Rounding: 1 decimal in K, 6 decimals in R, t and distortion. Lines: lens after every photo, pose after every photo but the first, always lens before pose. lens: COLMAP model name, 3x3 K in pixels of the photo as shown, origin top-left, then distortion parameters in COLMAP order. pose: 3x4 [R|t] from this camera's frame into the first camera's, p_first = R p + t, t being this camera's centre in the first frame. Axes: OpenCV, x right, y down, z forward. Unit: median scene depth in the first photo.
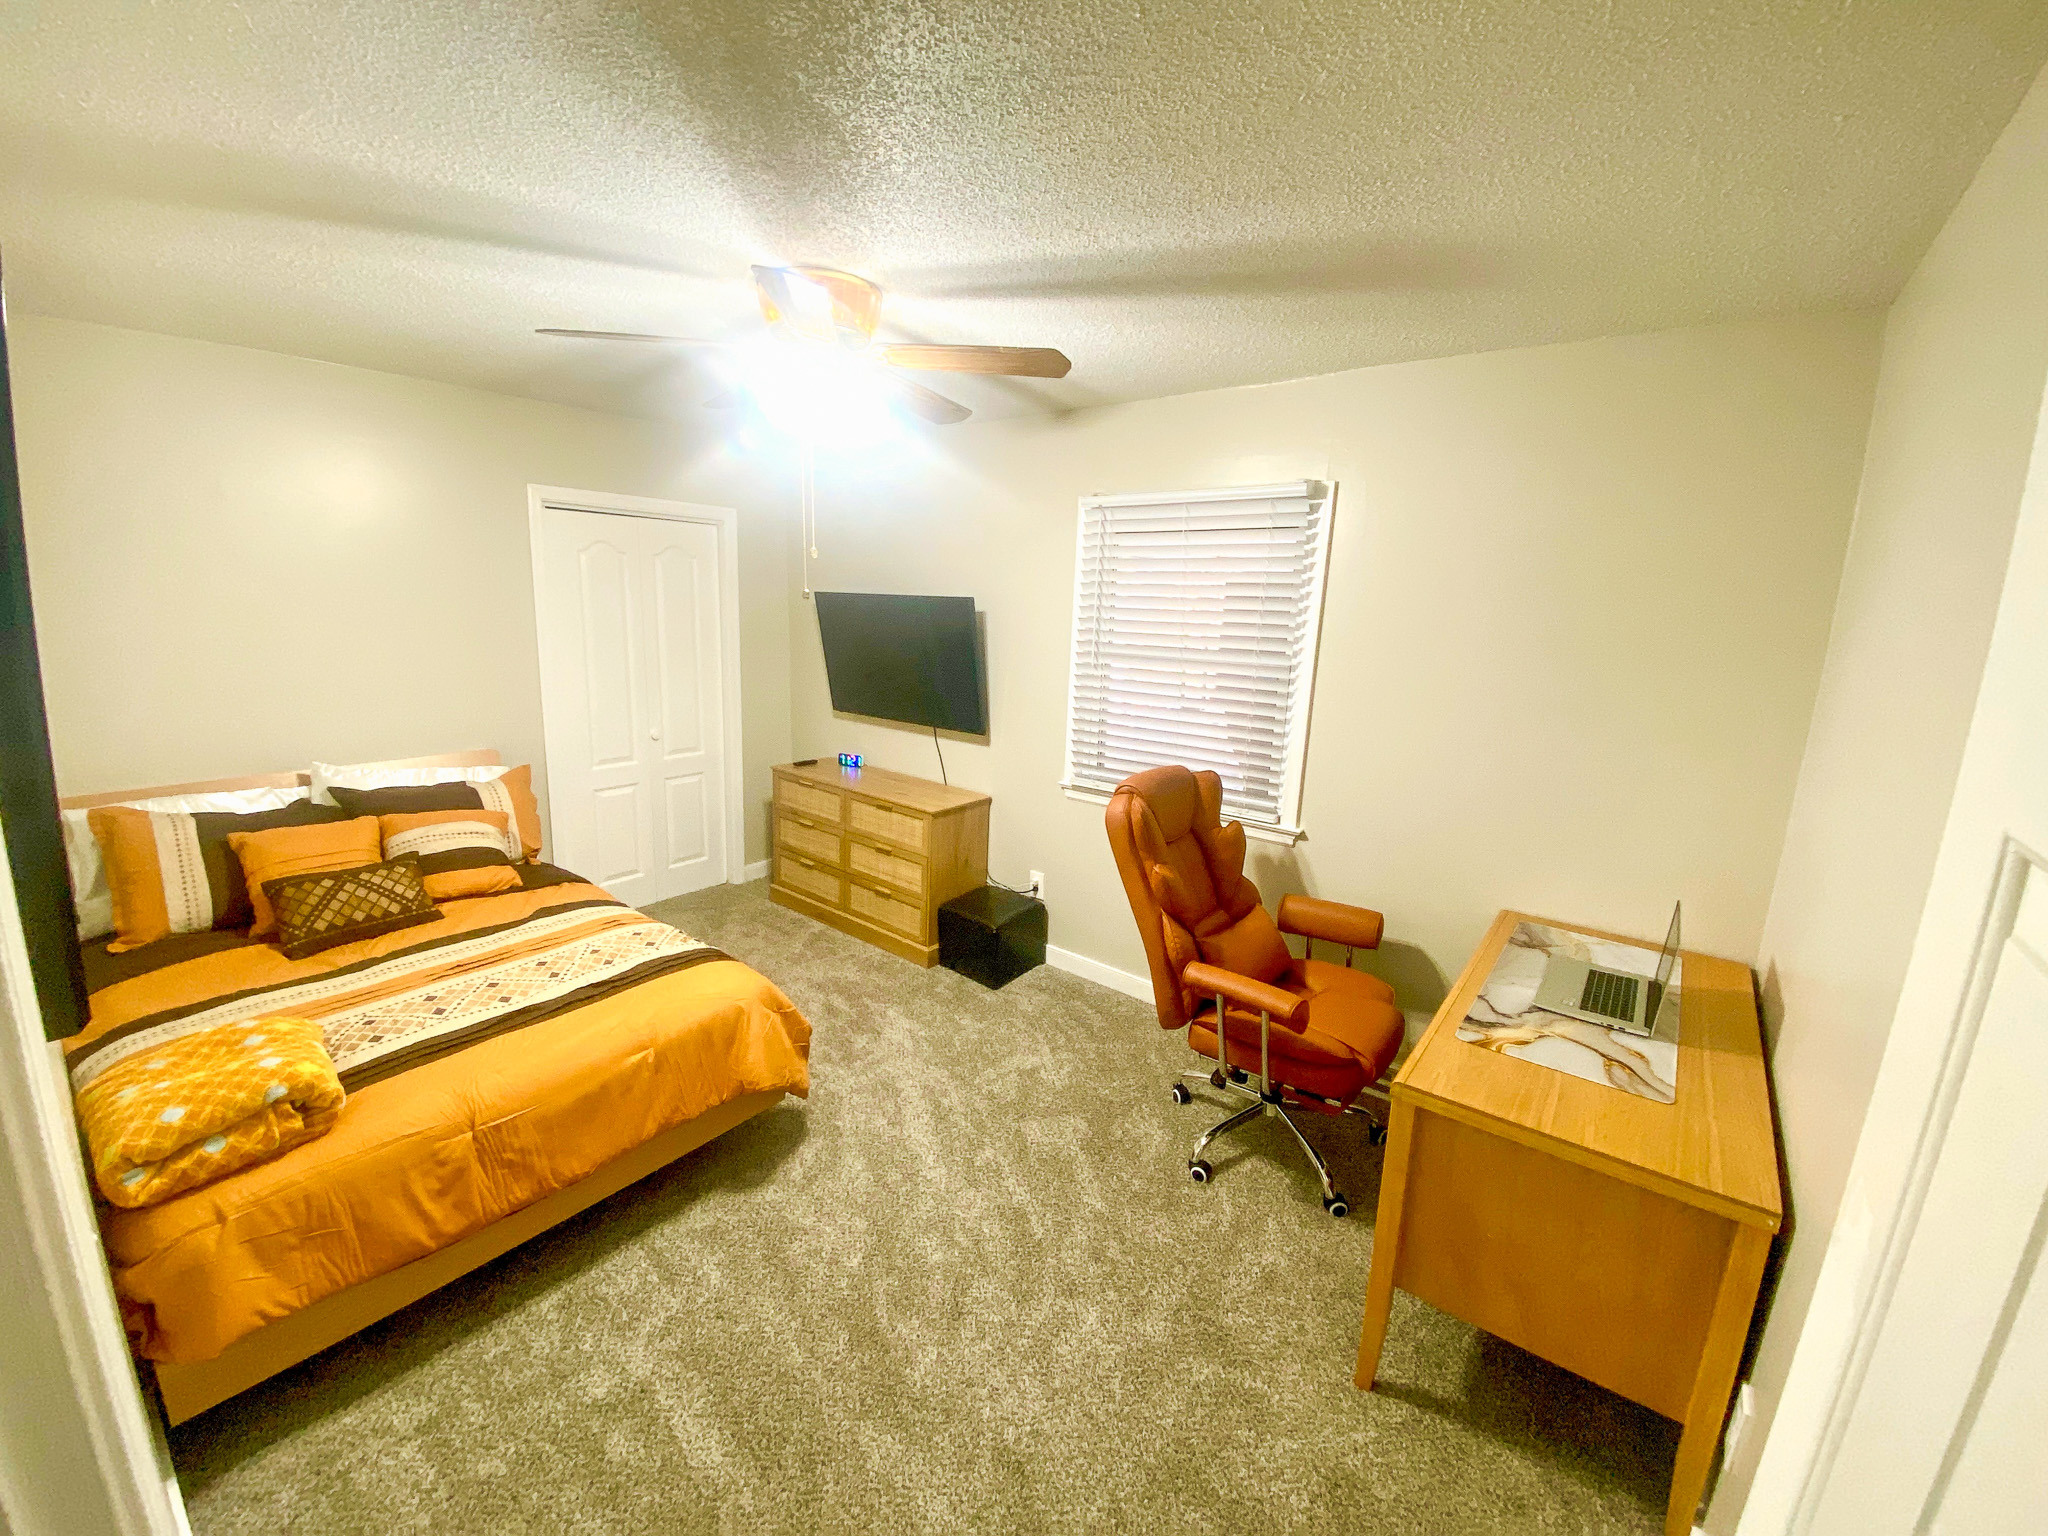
lens RADIAL K [[813.3, 0, 1019.8], [0, 813.3, 773.5], [0, 0, 1]] dist [0.000373, -0.000001]
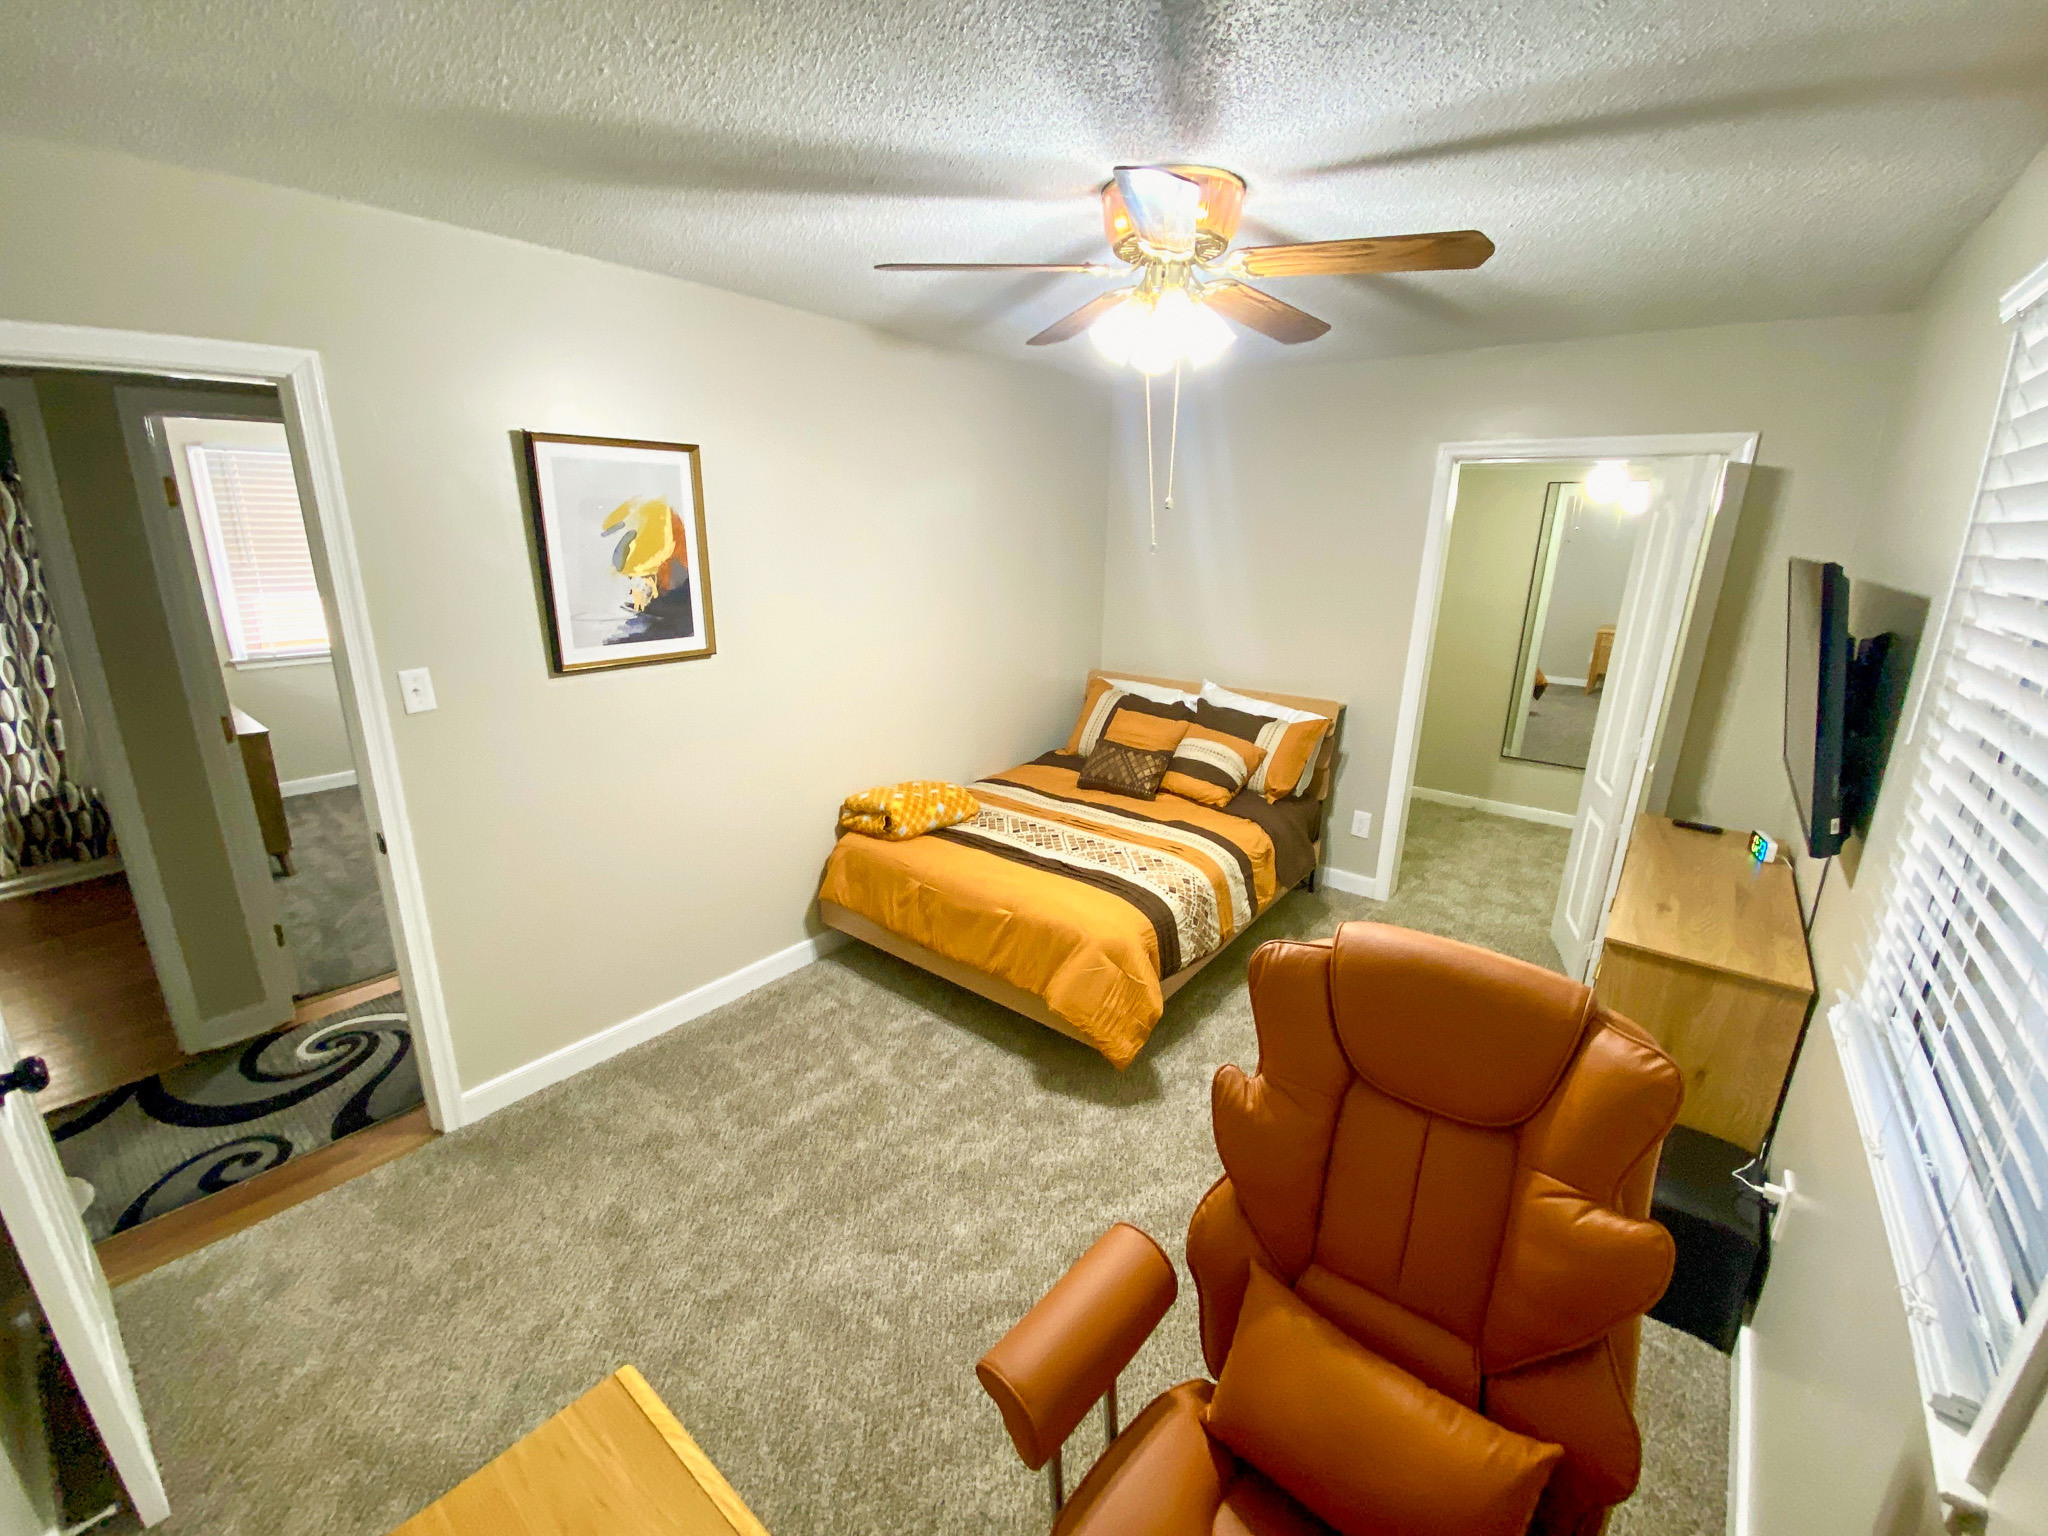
lens RADIAL K [[813.3, 0, 1024.9], [0, 813.3, 762.6], [0, 0, 1]] dist [0.000373, -0.000001]
pose [[0.011781, 0.240616, -0.970549, 0.659123], [-0.235032, 0.944090, 0.231203, -0.165231], [0.971916, 0.225386, 0.067675, 0.810376]]
